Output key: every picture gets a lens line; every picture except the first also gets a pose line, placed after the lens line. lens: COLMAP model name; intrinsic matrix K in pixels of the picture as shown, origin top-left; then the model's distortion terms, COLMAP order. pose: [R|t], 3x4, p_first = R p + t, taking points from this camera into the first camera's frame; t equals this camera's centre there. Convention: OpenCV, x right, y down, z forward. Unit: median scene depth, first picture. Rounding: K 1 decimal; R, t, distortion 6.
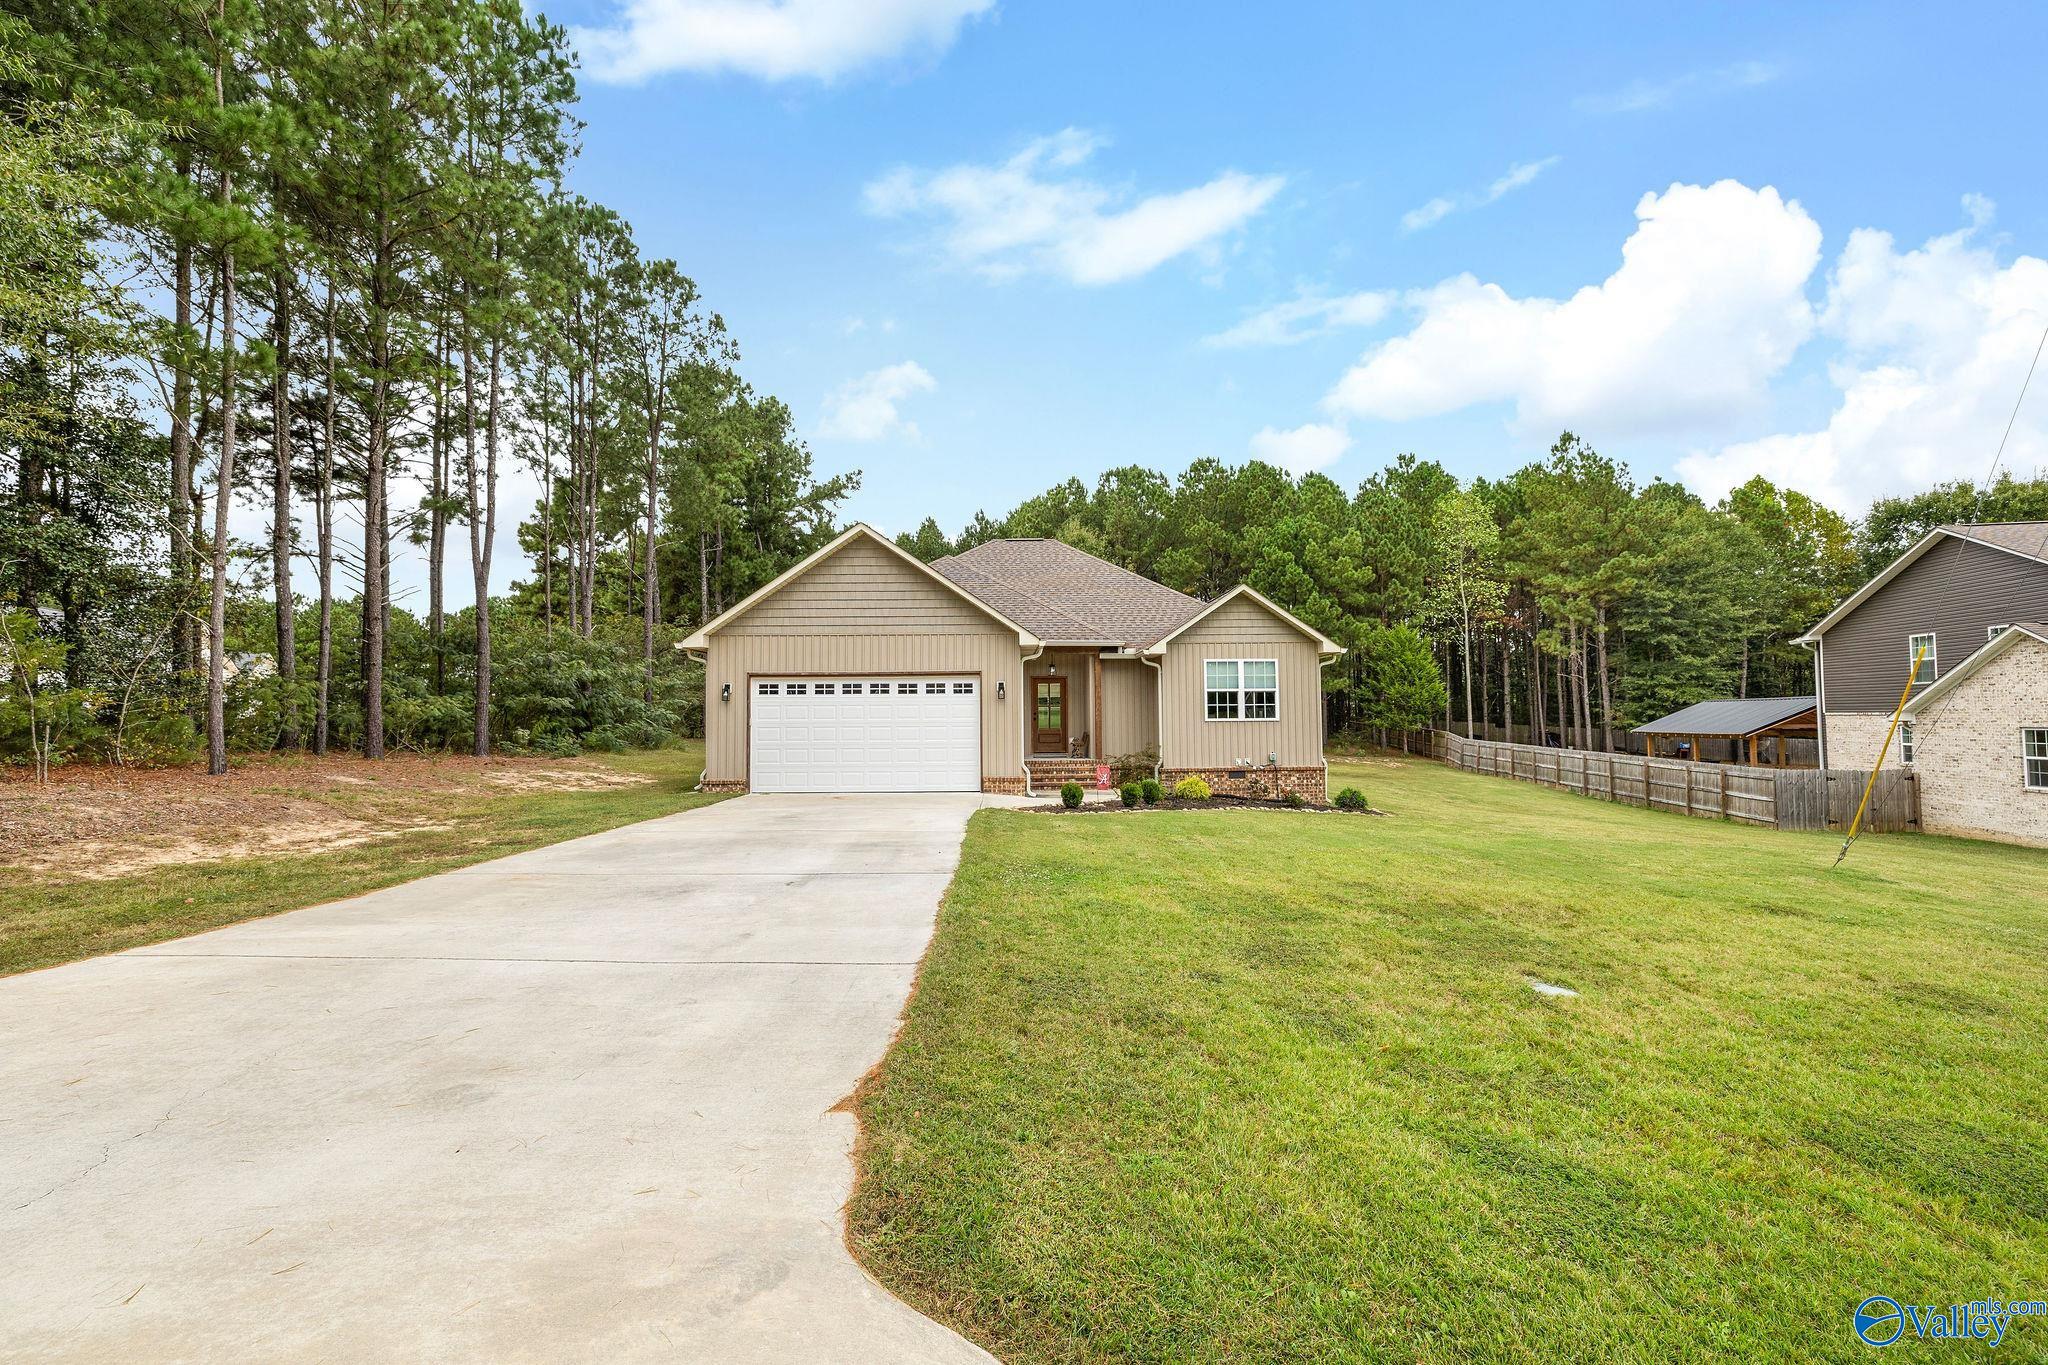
lens RADIAL K [[858.5, 0, 1011.2], [0, 858.5, 676.5], [0, 0, 1]] dist [0.000500, -0.000044]
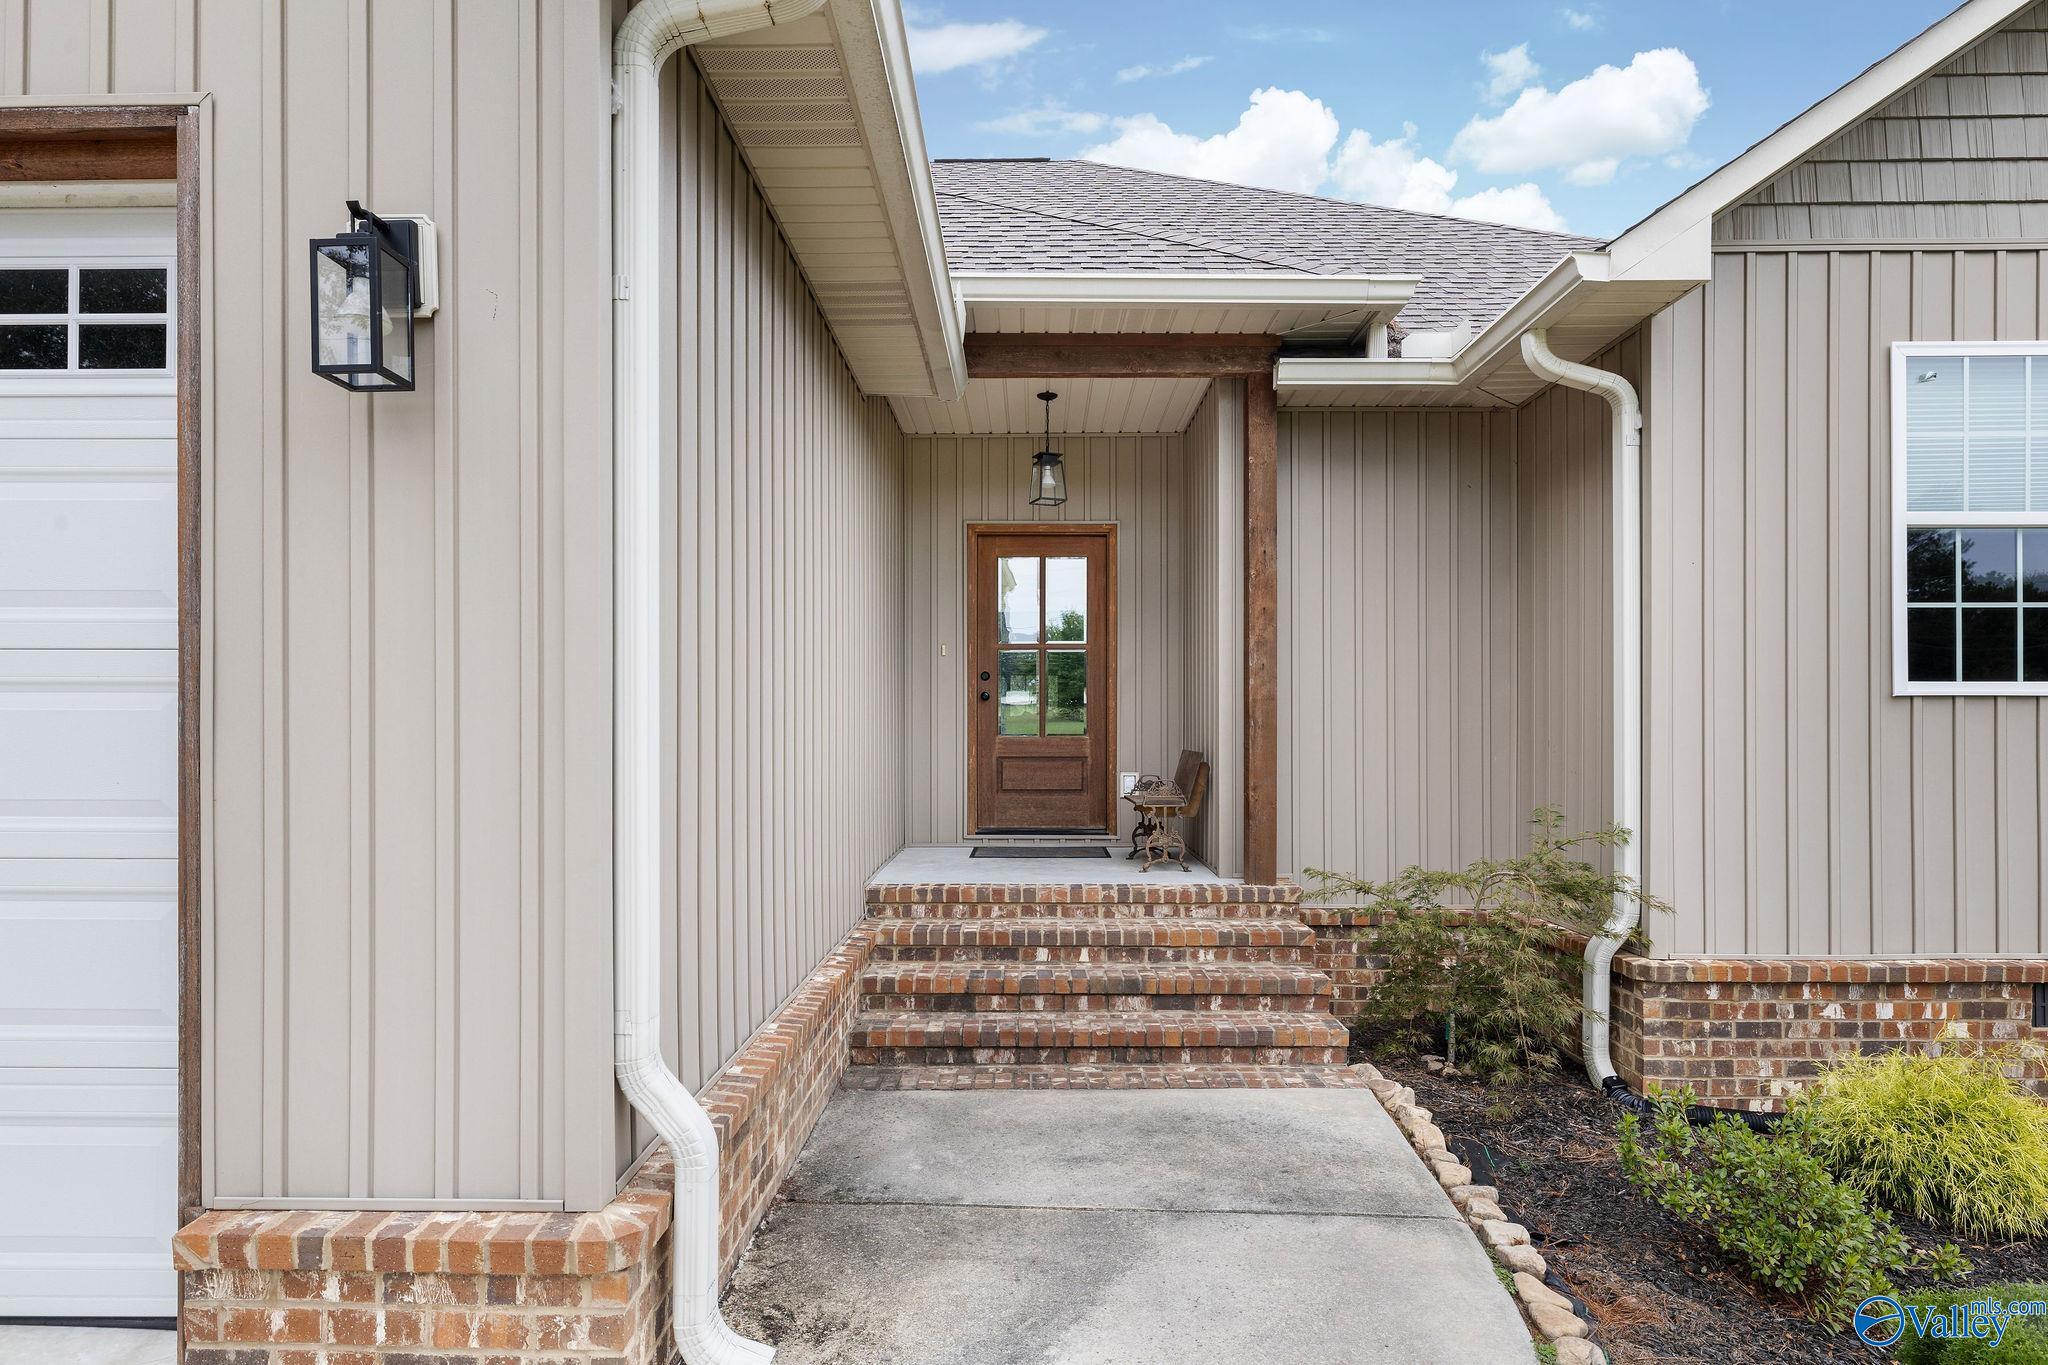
lens RADIAL K [[1112.1, 0, 1007.2], [0, 1112.1, 722.8], [0, 0, 1]] dist [-0.000392, 0.000312]
pose [[0.999183, 0.008701, -0.039463, 0.053484], [-0.007023, 0.999074, 0.042455, 0.049086], [0.039796, -0.042143, 0.998319, 0.763845]]
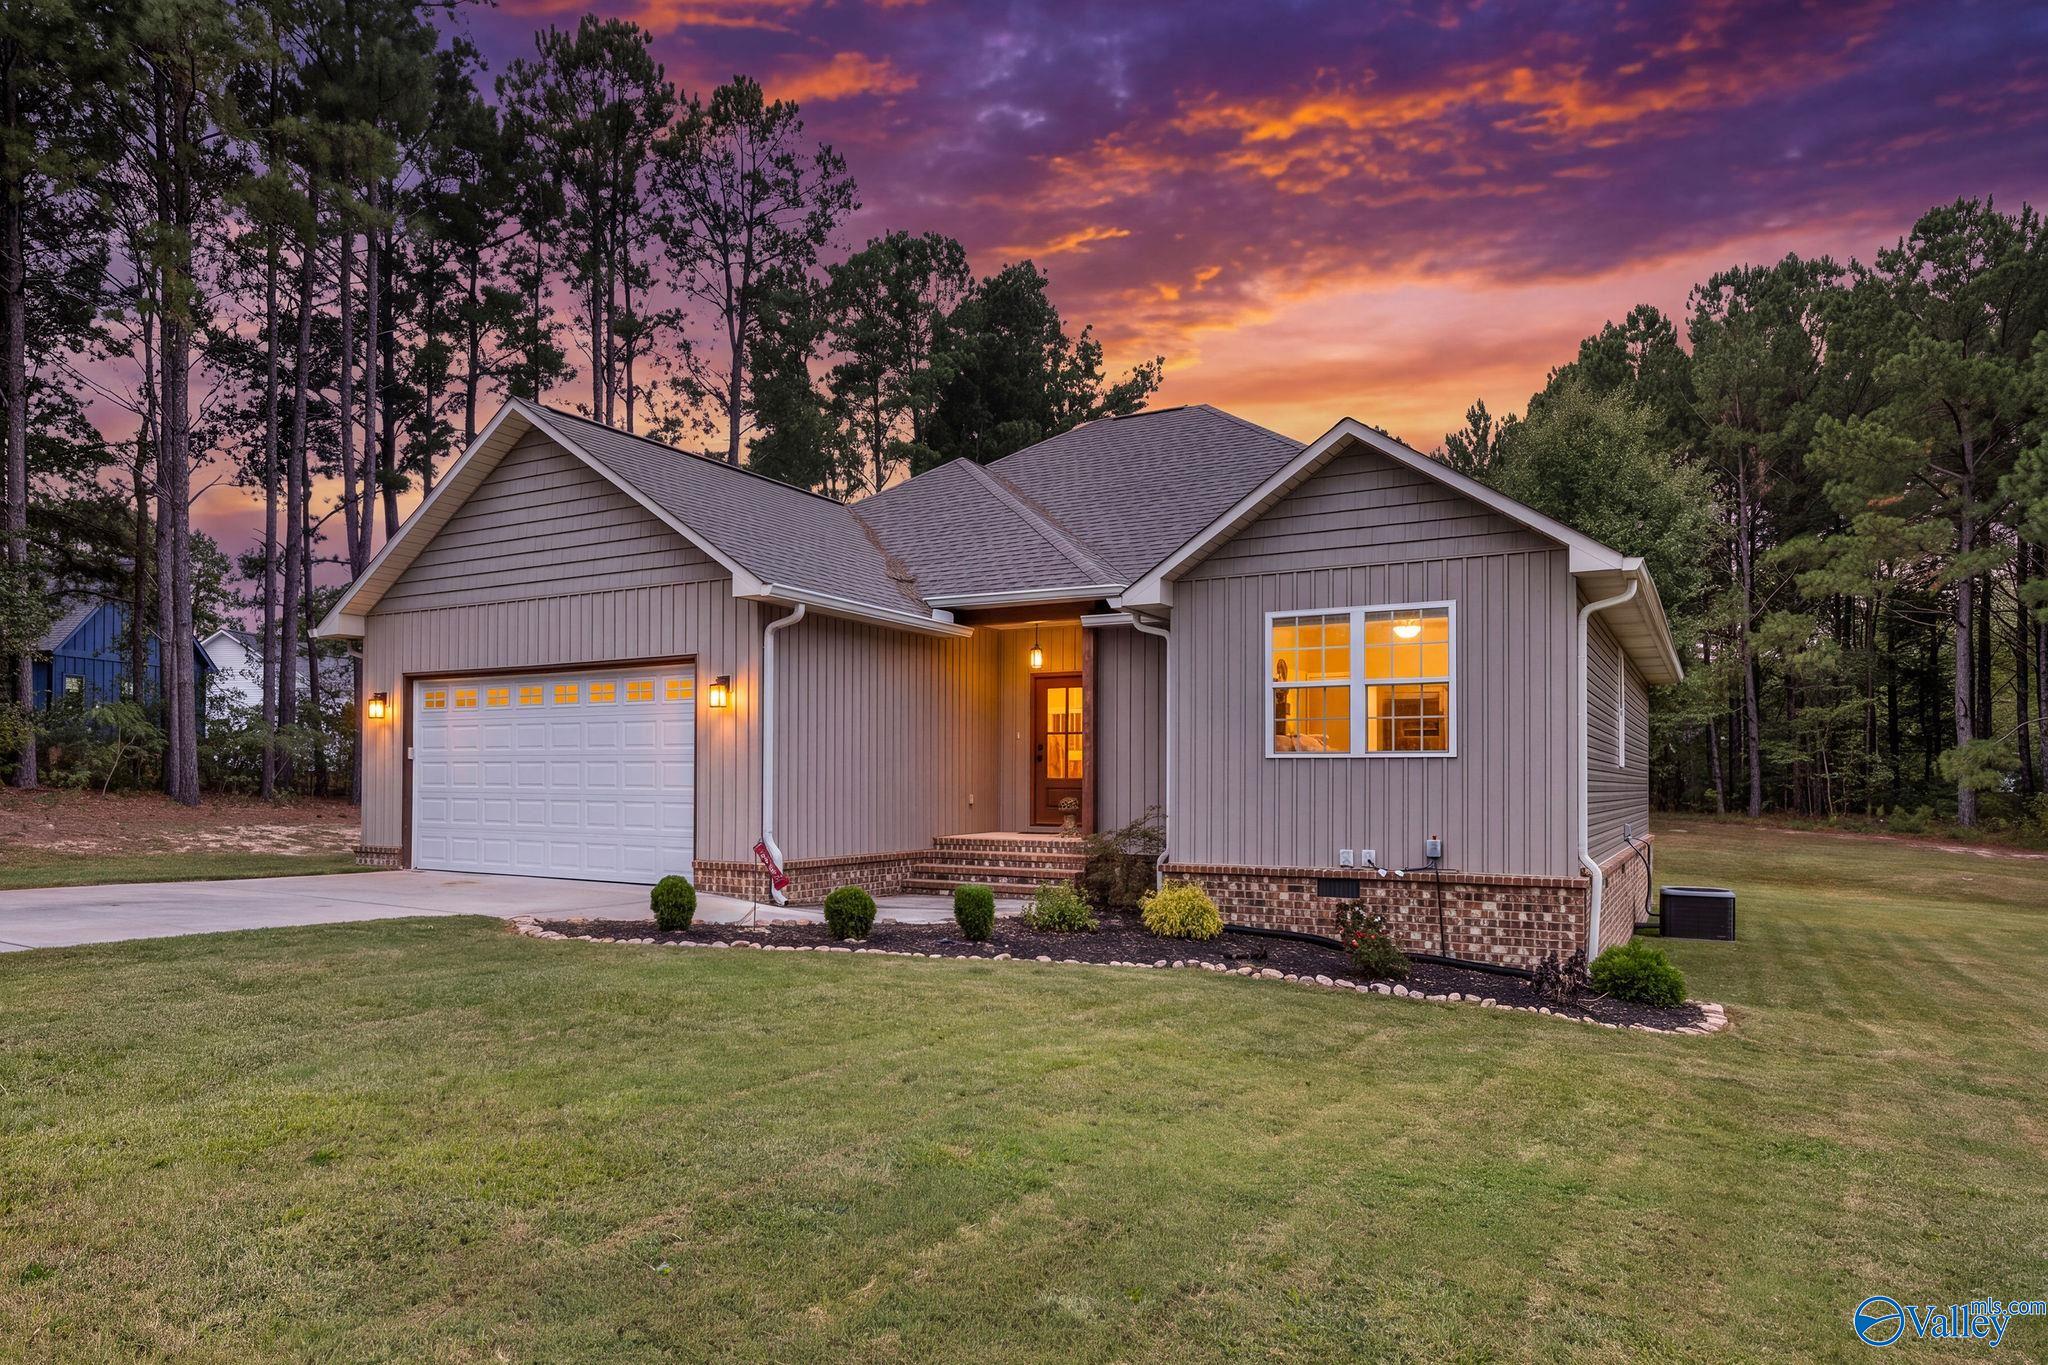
lens RADIAL K [[1278.3, 0, 867.9], [0, 1278.3, 773.0], [0, 0, 1]] dist [0.015654, -0.003729]
pose [[0.838860, 0.009202, -0.544270, 0.405665], [0.015609, 0.999039, 0.040948, 0.030235], [0.544124, -0.042845, 0.837910, 0.359926]]
